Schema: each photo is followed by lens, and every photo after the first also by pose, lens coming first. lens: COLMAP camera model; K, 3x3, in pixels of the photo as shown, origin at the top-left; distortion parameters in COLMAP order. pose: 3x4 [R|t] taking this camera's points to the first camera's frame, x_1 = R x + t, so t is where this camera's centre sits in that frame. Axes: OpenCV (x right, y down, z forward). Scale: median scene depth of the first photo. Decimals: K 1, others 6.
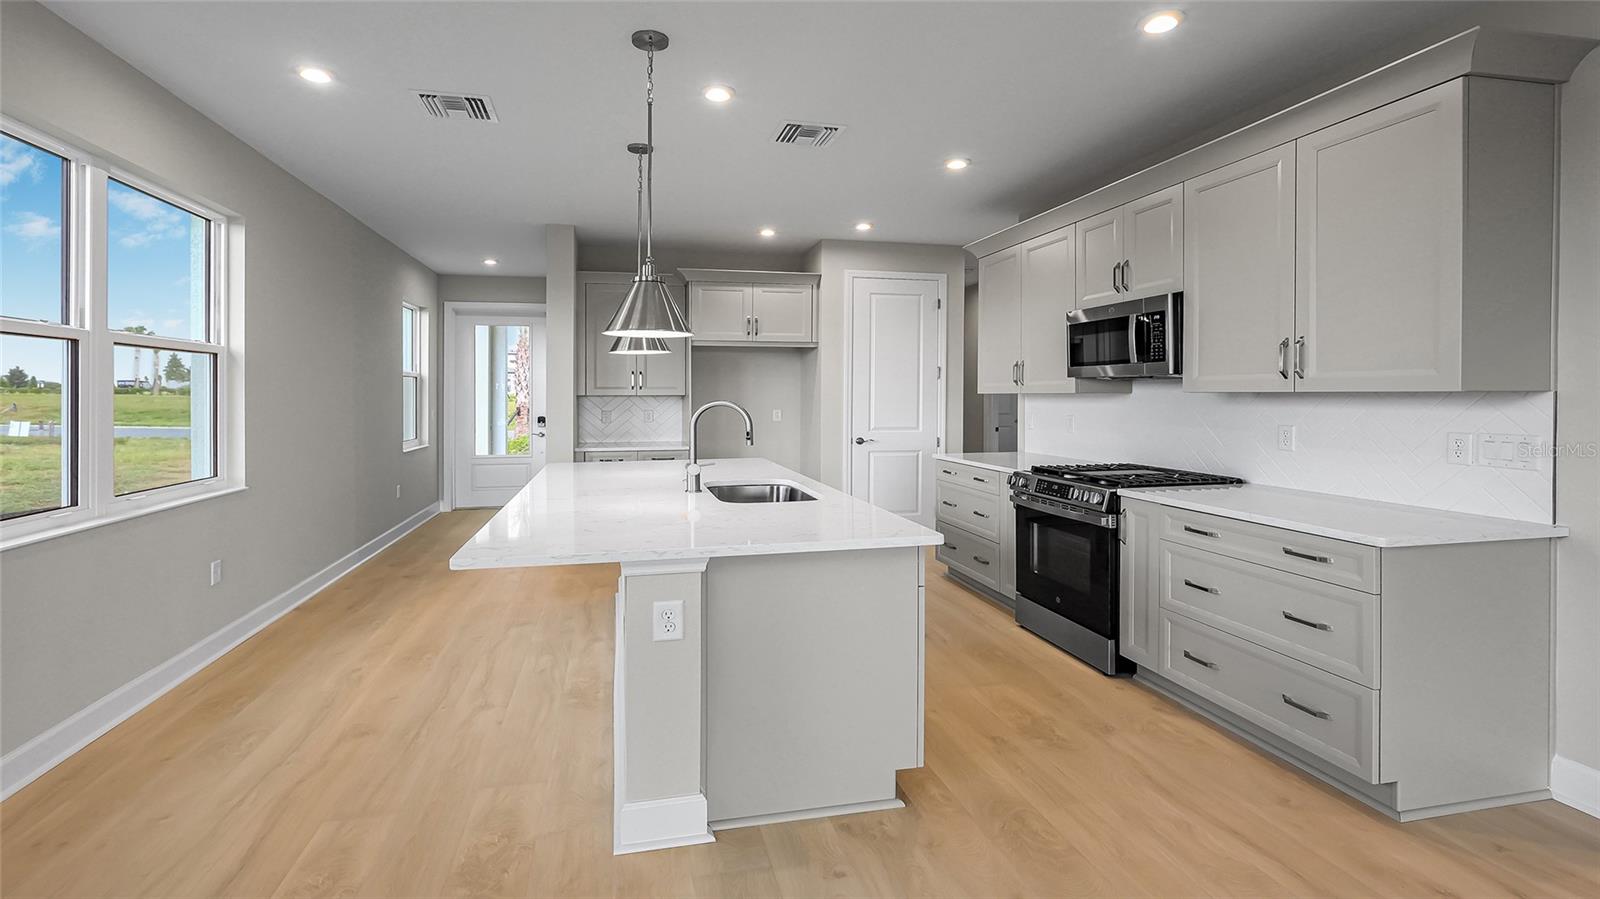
lens RADIAL K [[748.2, 0, 787.4], [0, 748.2, 414.7], [0, 0, 1]] dist [-0.001717, 0.000257]
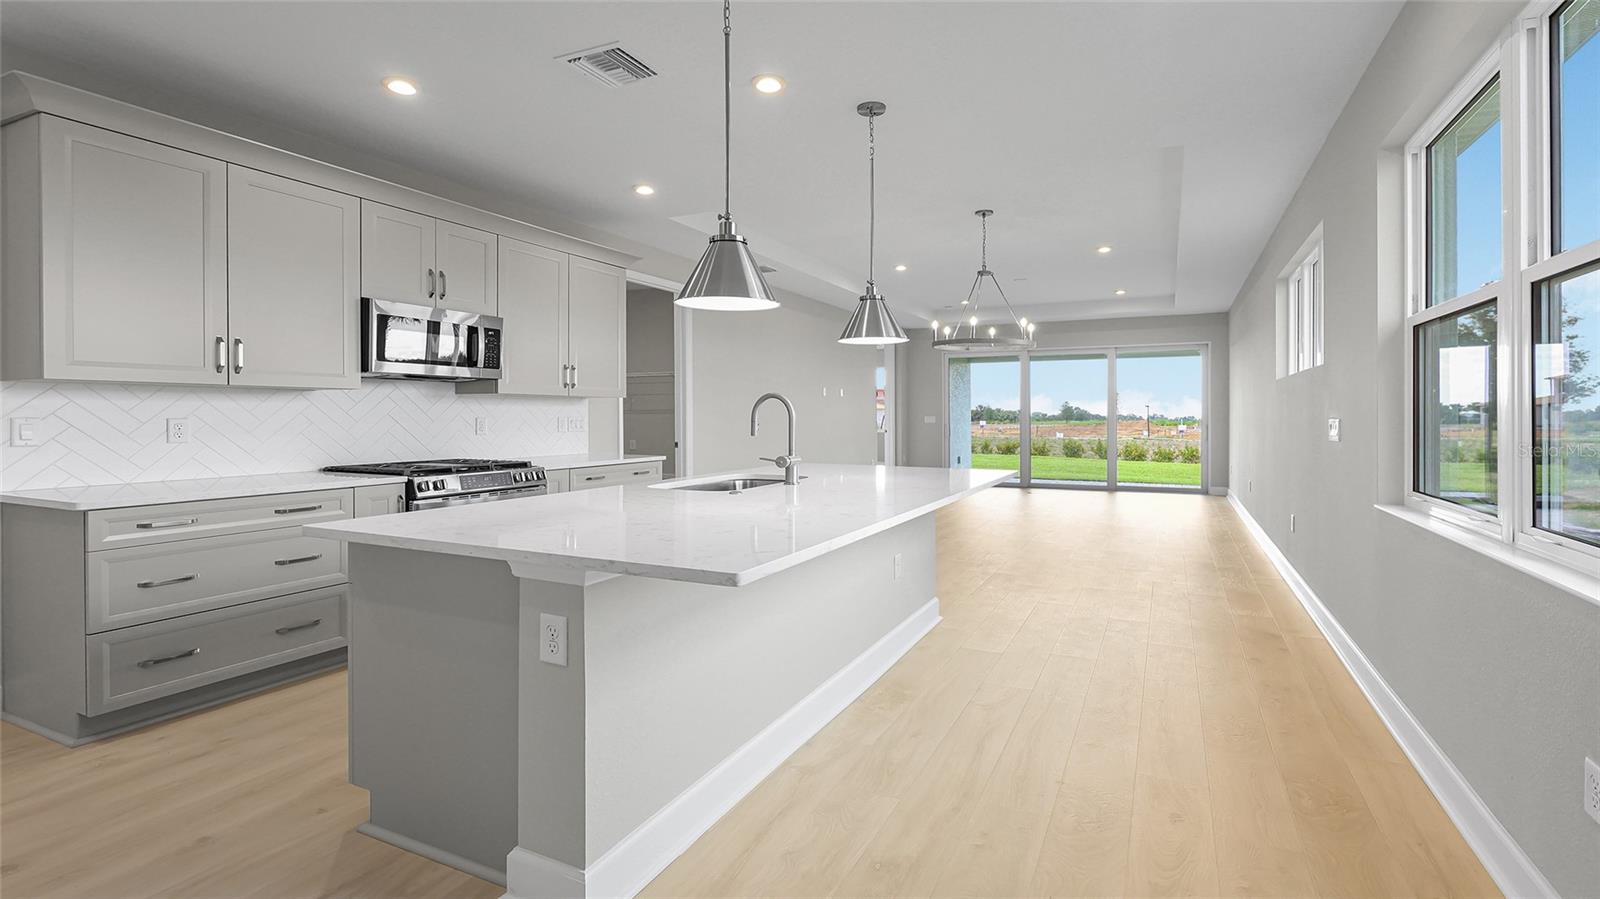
lens RADIAL K [[751.1, 0, 814.5], [0, 751.1, 422.3], [0, 0, 1]] dist [-0.004040, 0.001205]
pose [[-0.784716, -0.003831, 0.619843, -0.654273], [0.016569, 0.999494, 0.027154, -0.004170], [-0.619634, 0.031578, -0.784256, 1.497246]]
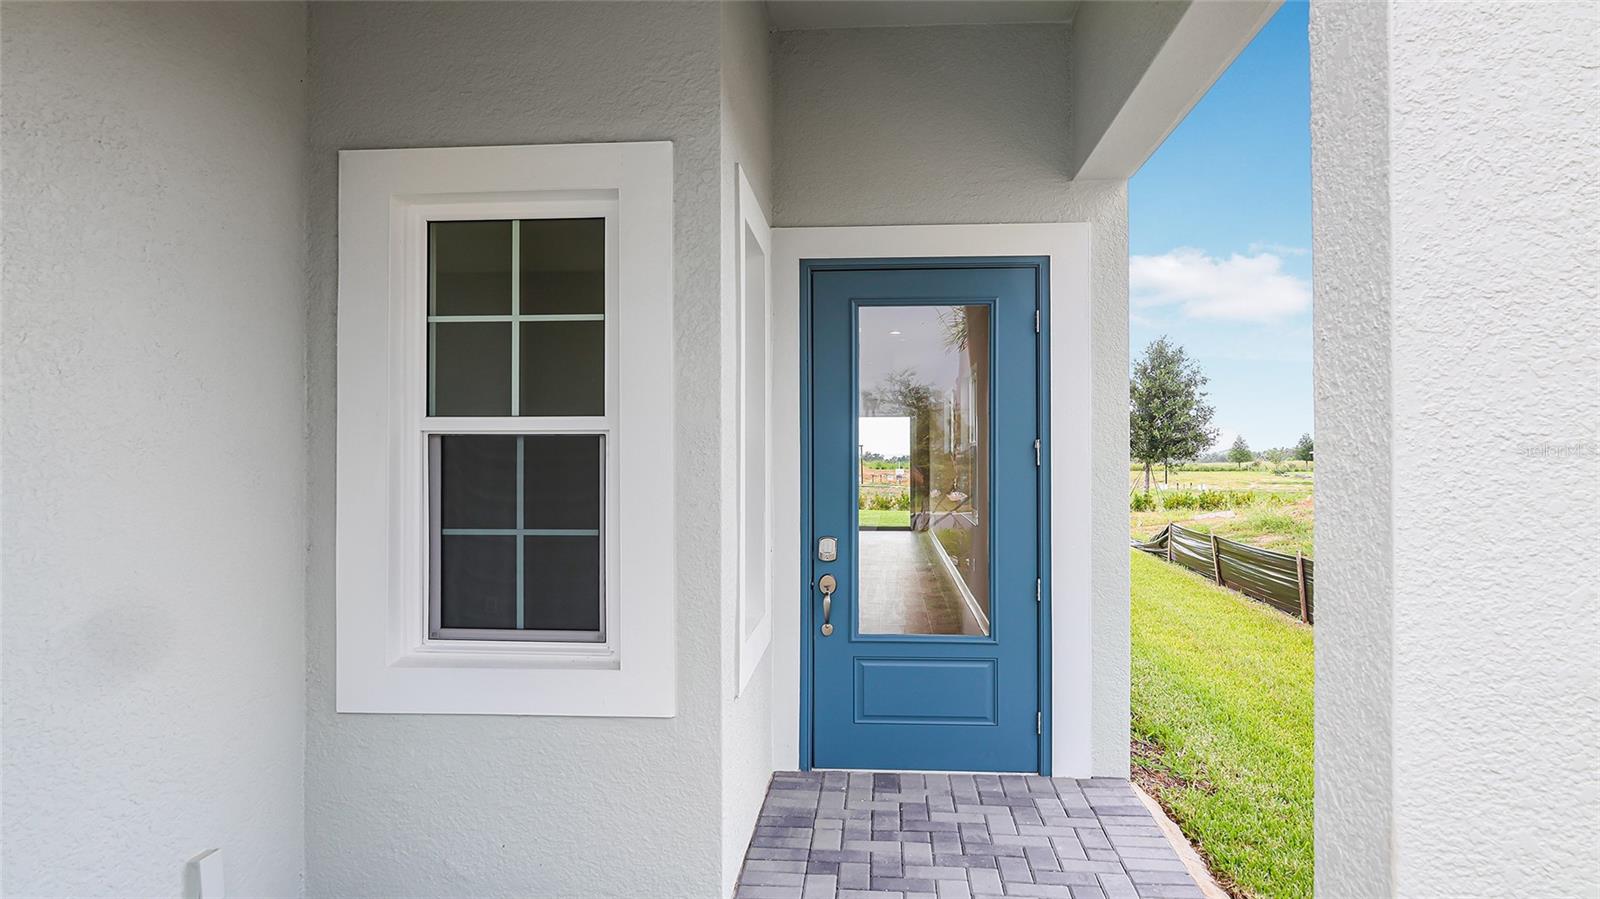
lens RADIAL K [[1103.8, 0, 800.0], [0, 1103.8, 449.5], [0, 0, 1]] dist [-0.000486, -0.000060]
pose [[-0.954219, 0.005104, 0.299065, -1.103783], [0.011282, 0.999757, 0.018937, -0.121898], [-0.298896, 0.021444, -0.954045, 3.485354]]
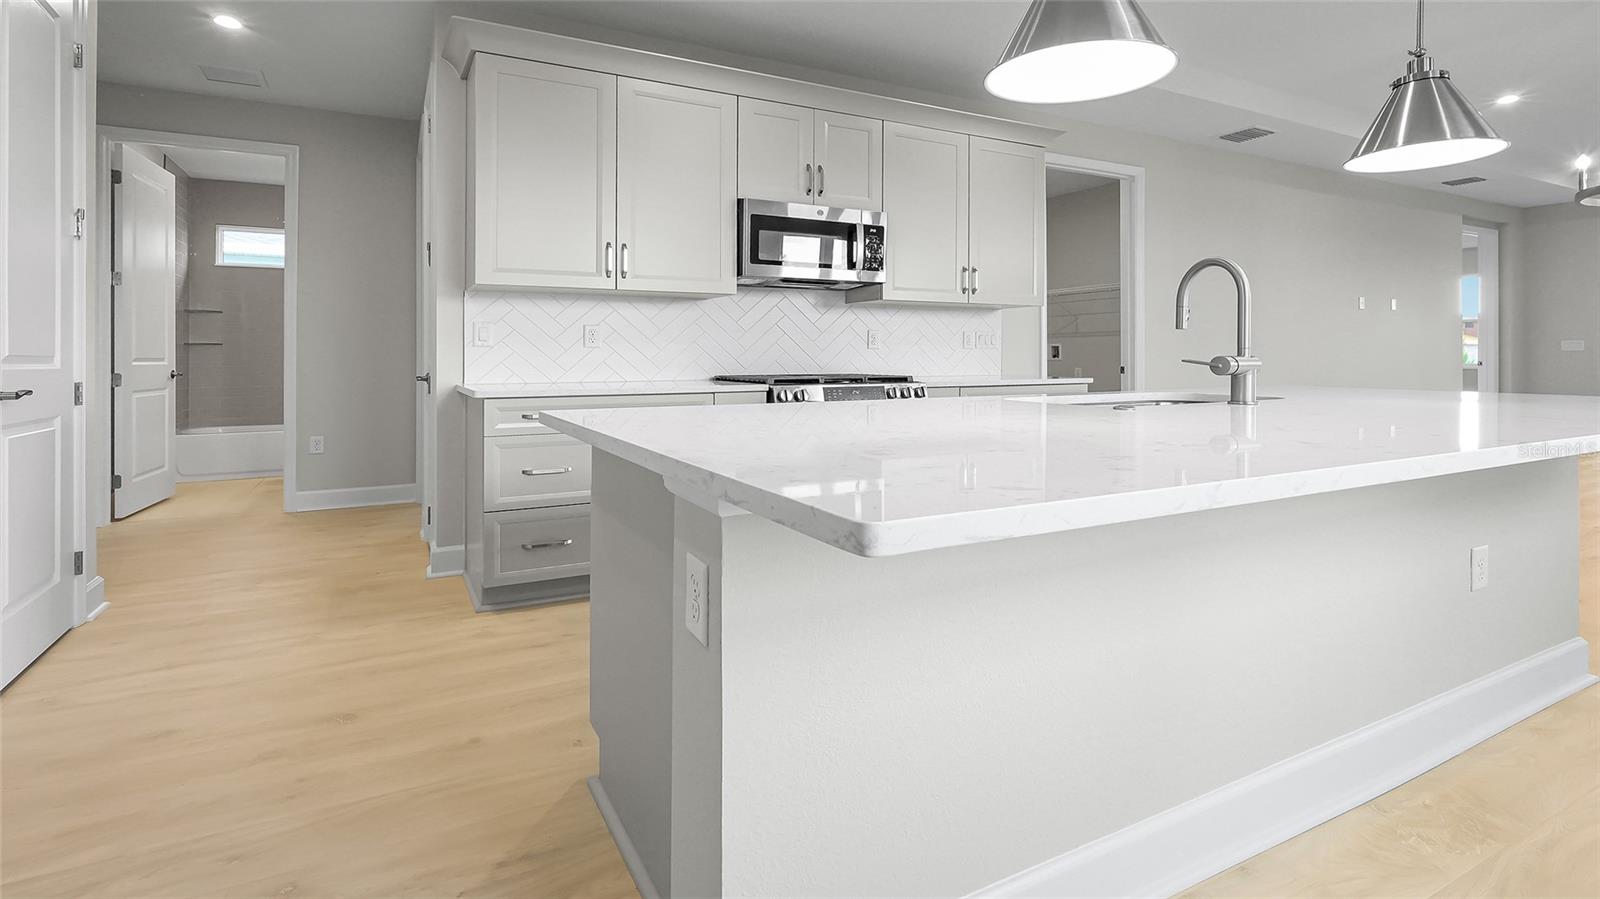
lens RADIAL K [[777.2, 0, 785.5], [0, 777.2, 355.4], [0, 0, 1]] dist [-0.006413, -0.000139]
pose [[-0.255441, 0.004390, 0.966815, -0.540372], [0.026205, 0.999654, 0.002384, 0.045450], [-0.966469, 0.025944, -0.255468, 1.287284]]
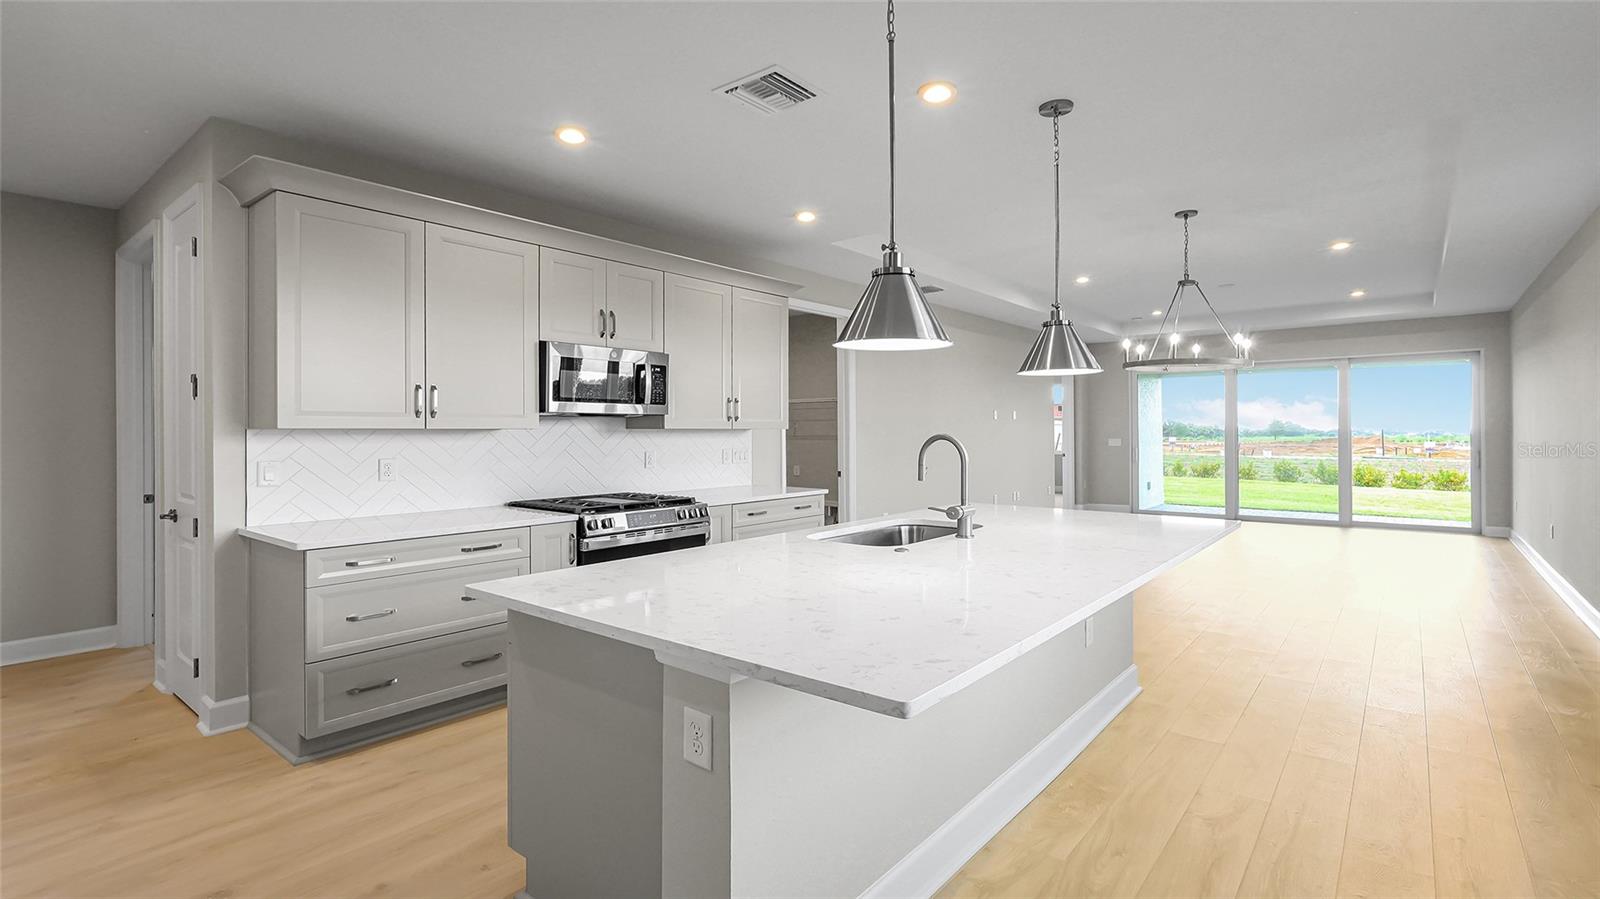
lens RADIAL K [[752.6, 0, 793.5], [0, 752.6, 430.4], [0, 0, 1]] dist [-0.004709, 0.000491]
pose [[-0.610879, 0.005169, 0.791707, -0.603247], [0.023881, 0.999644, 0.011900, -0.031878], [-0.791364, 0.026176, -0.610785, 1.446309]]
